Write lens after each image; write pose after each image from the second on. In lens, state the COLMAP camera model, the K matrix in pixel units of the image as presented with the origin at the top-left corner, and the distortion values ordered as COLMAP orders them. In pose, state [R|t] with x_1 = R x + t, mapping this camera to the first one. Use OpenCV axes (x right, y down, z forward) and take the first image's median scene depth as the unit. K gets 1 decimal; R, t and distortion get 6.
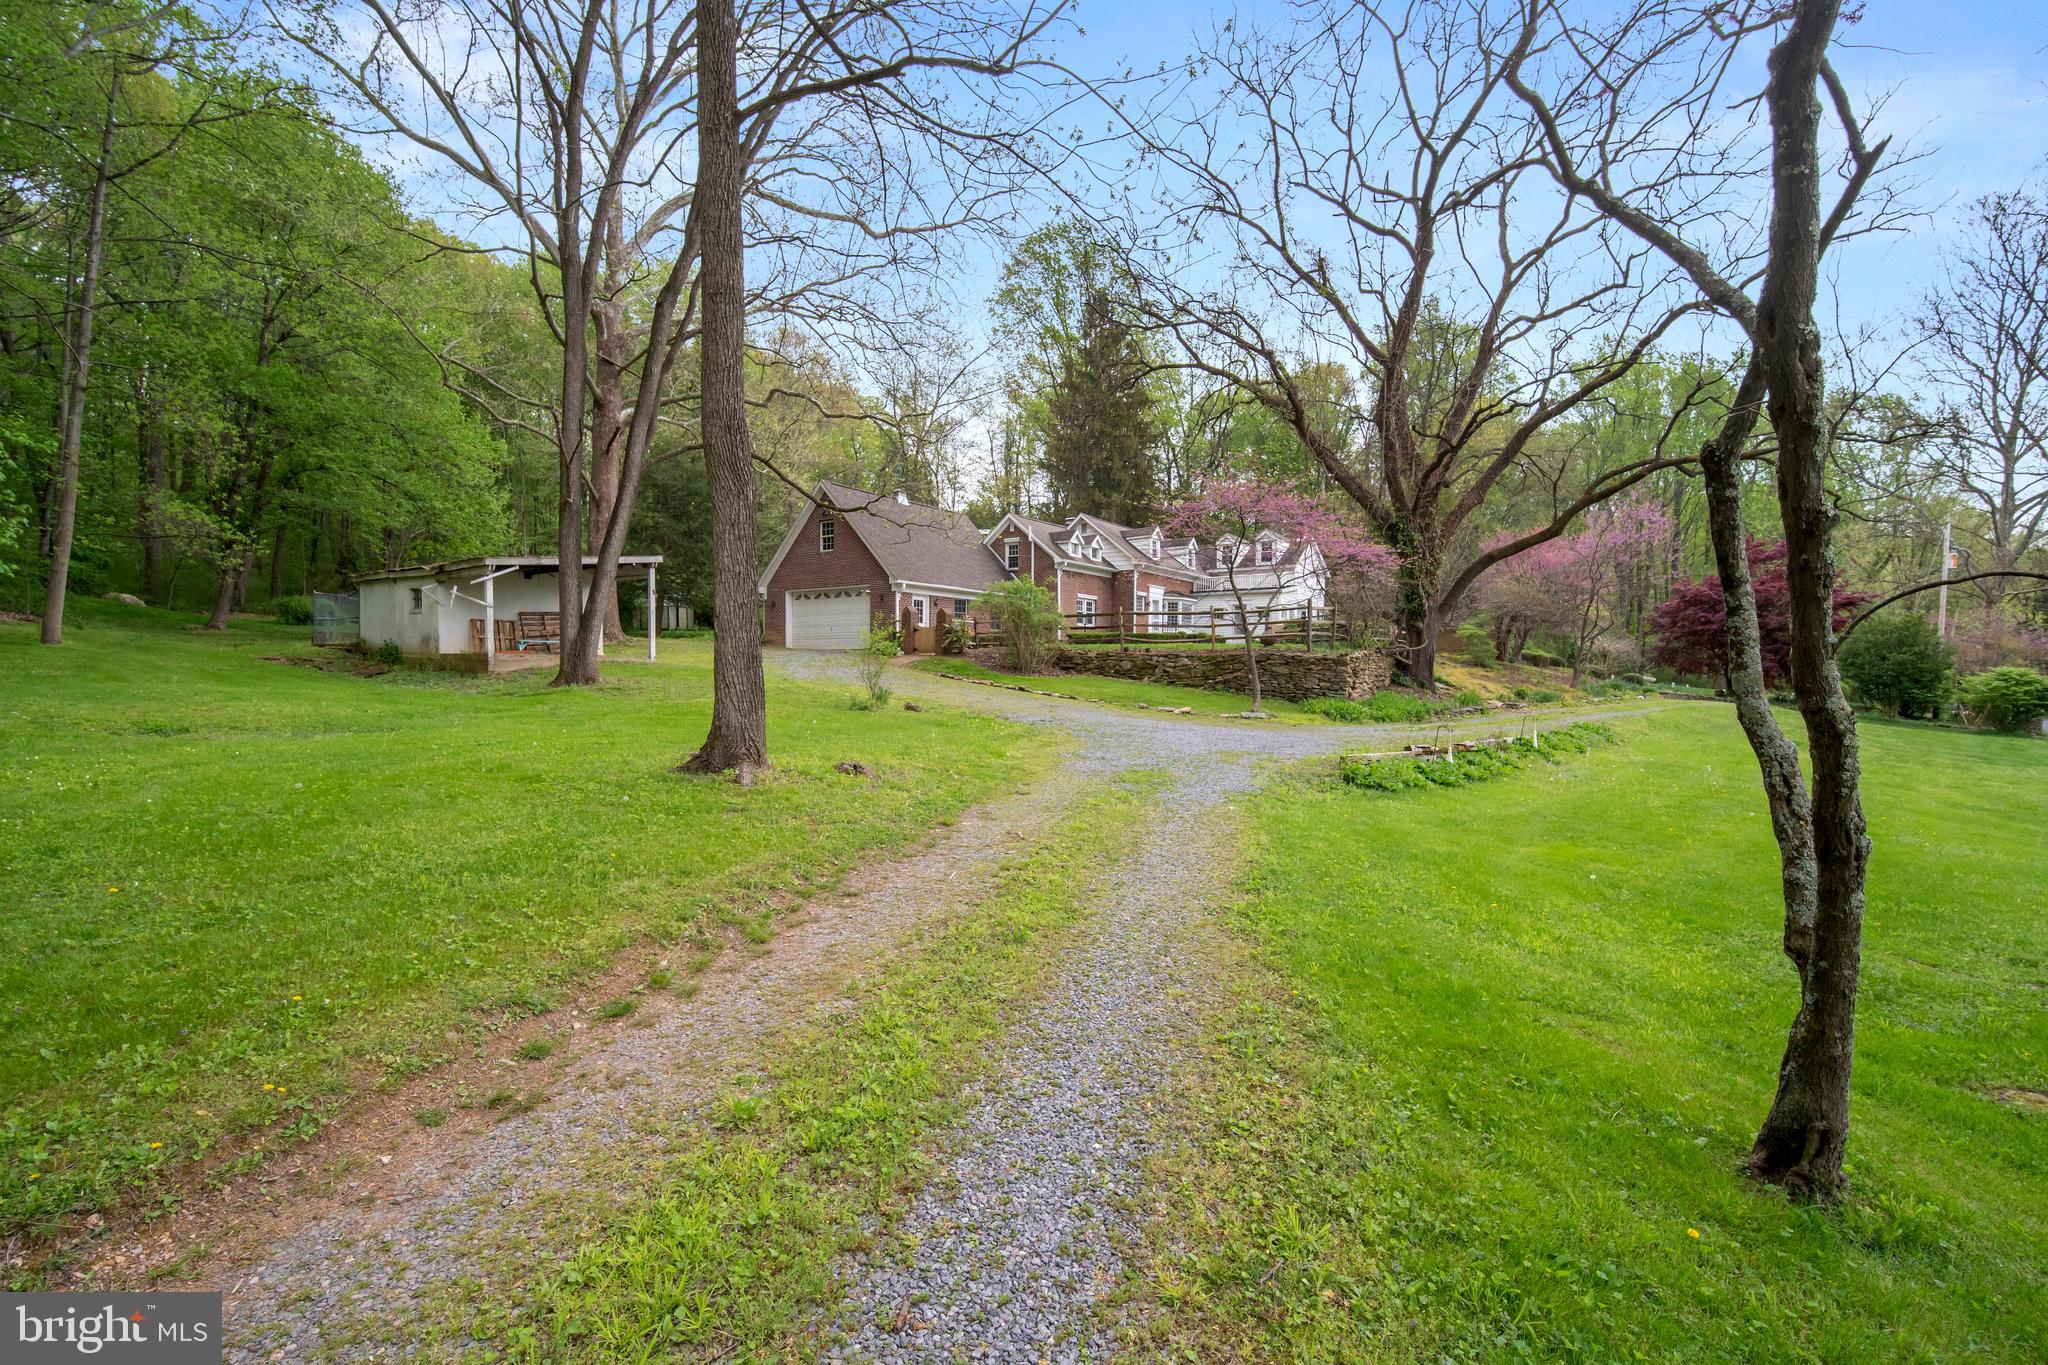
lens RADIAL K [[914.2, 0, 1017.7], [0, 914.2, 671.6], [0, 0, 1]] dist [-0.003189, 0.000236]
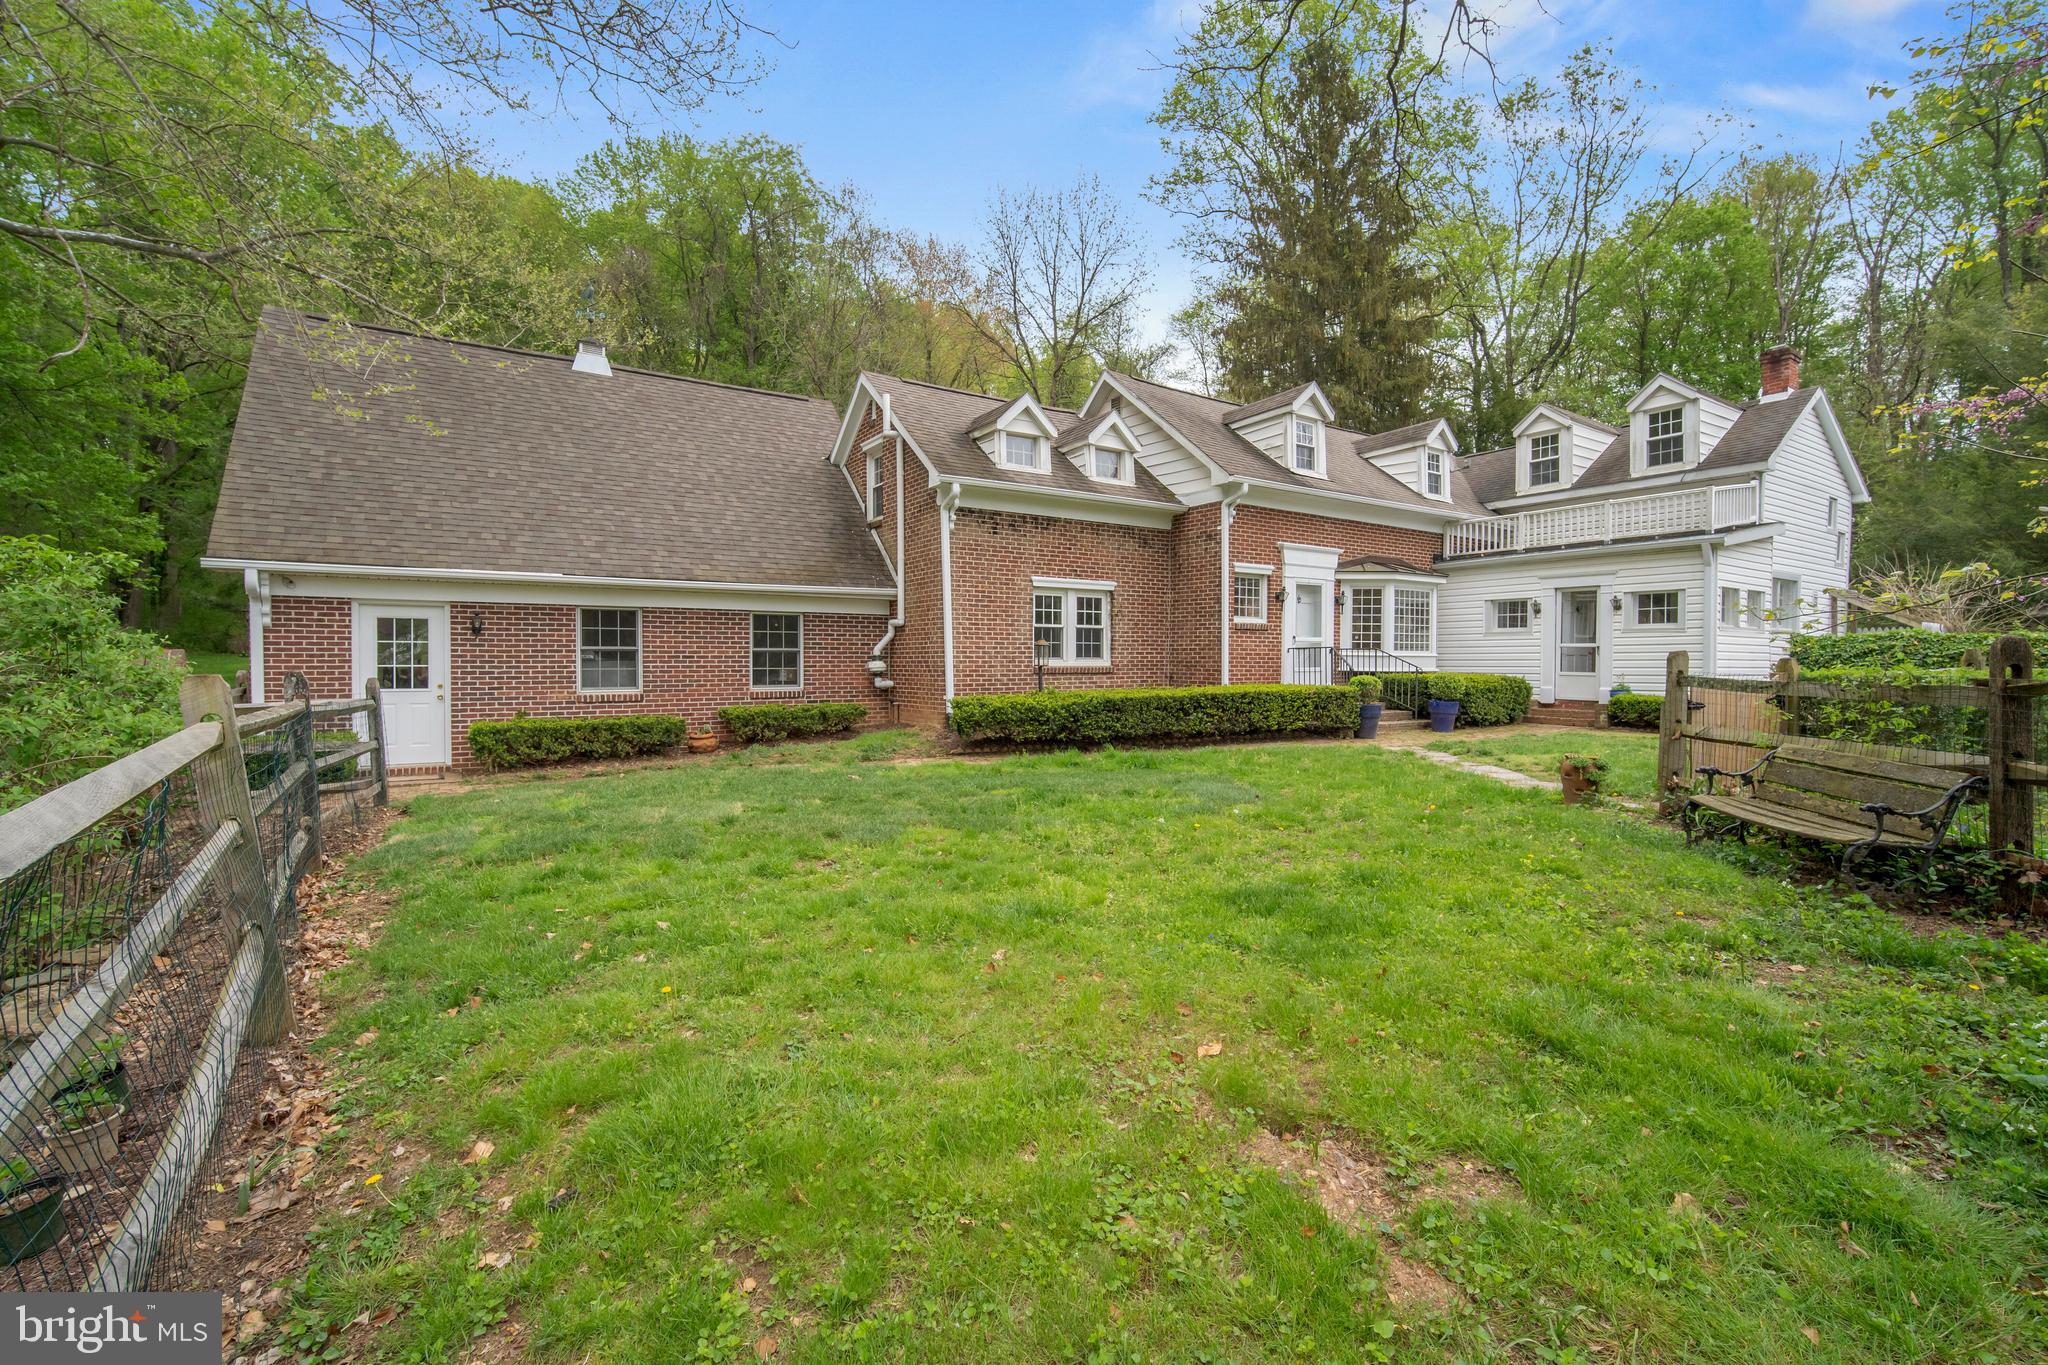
lens RADIAL K [[914.2, 0, 1022.1], [0, 914.2, 678.7], [0, 0, 1]] dist [-0.003189, 0.000236]
pose [[0.942318, -0.007522, -0.334635, 0.193597], [0.012148, 0.999857, 0.011732, -0.054582], [0.334499, -0.015120, 0.942275, 0.725363]]
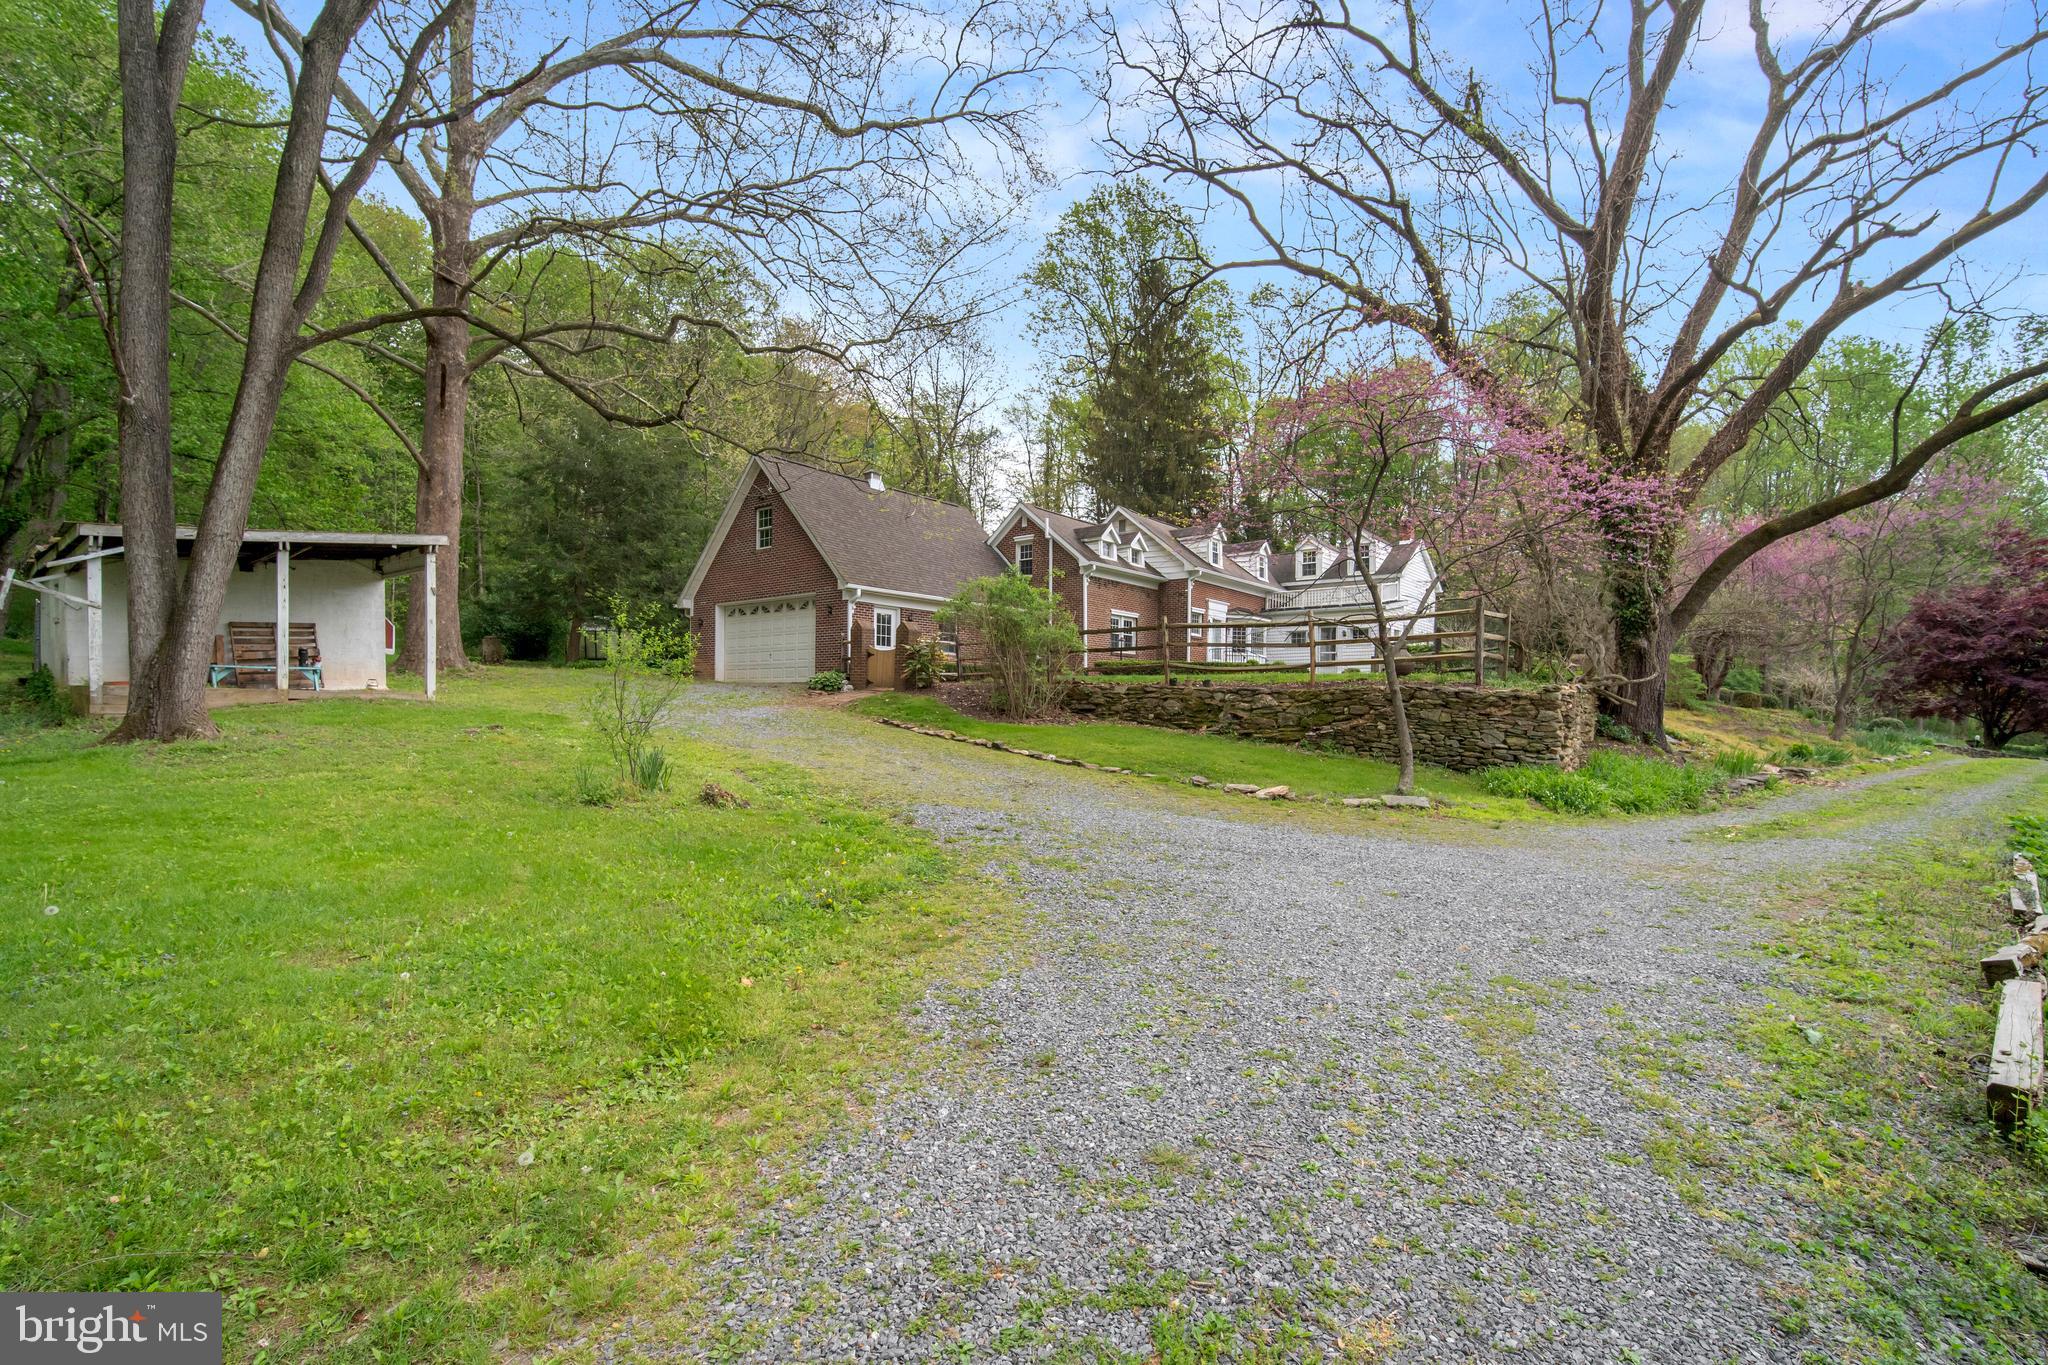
lens RADIAL K [[914.2, 0, 1035.9], [0, 914.2, 704.3], [0, 0, 1]] dist [-0.003189, 0.000236]
pose [[0.999063, 0.002124, -0.043234, 0.039284], [-0.002365, 0.999982, -0.005517, -0.003647], [0.043222, 0.005614, 0.999050, 0.275119]]
